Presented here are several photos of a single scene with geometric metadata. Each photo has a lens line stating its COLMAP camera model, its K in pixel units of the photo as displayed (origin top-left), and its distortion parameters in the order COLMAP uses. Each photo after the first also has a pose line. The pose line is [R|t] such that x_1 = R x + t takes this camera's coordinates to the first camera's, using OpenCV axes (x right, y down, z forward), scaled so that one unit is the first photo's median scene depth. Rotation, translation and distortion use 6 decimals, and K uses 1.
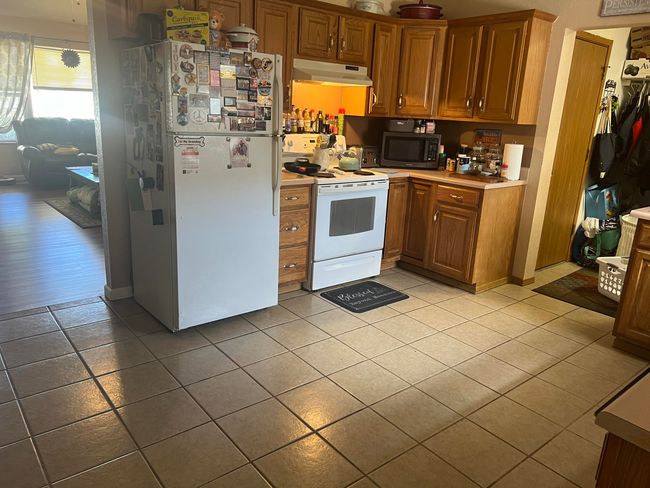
lens RADIAL K [[490.8, 0, 323.7], [0, 490.8, 246.8], [0, 0, 1]] dist [0.049094, -0.057539]
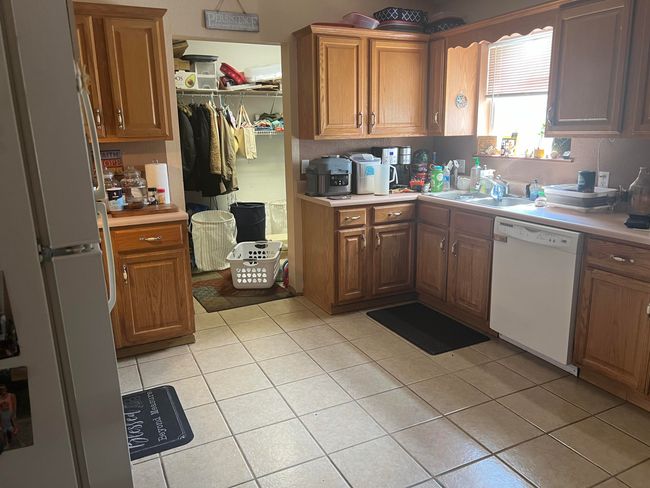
lens RADIAL K [[490.8, 0, 327.8], [0, 490.8, 239.8], [0, 0, 1]] dist [0.049094, -0.057539]
pose [[0.201502, -0.271210, 0.941192, -0.405955], [0.291067, 0.934075, 0.206843, -0.181479], [-0.935242, 0.232270, 0.267158, 0.544151]]
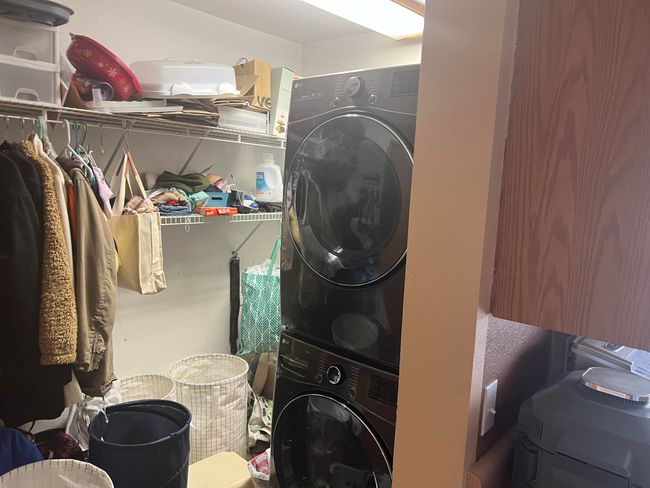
lens RADIAL K [[490.8, 0, 322.8], [0, 490.8, 240.9], [0, 0, 1]] dist [0.049094, -0.057539]
pose [[-0.170804, -0.189694, 0.966872, 0.052194], [0.214102, 0.950700, 0.224343, -0.252010], [-0.961762, 0.245328, -0.121769, 0.773011]]
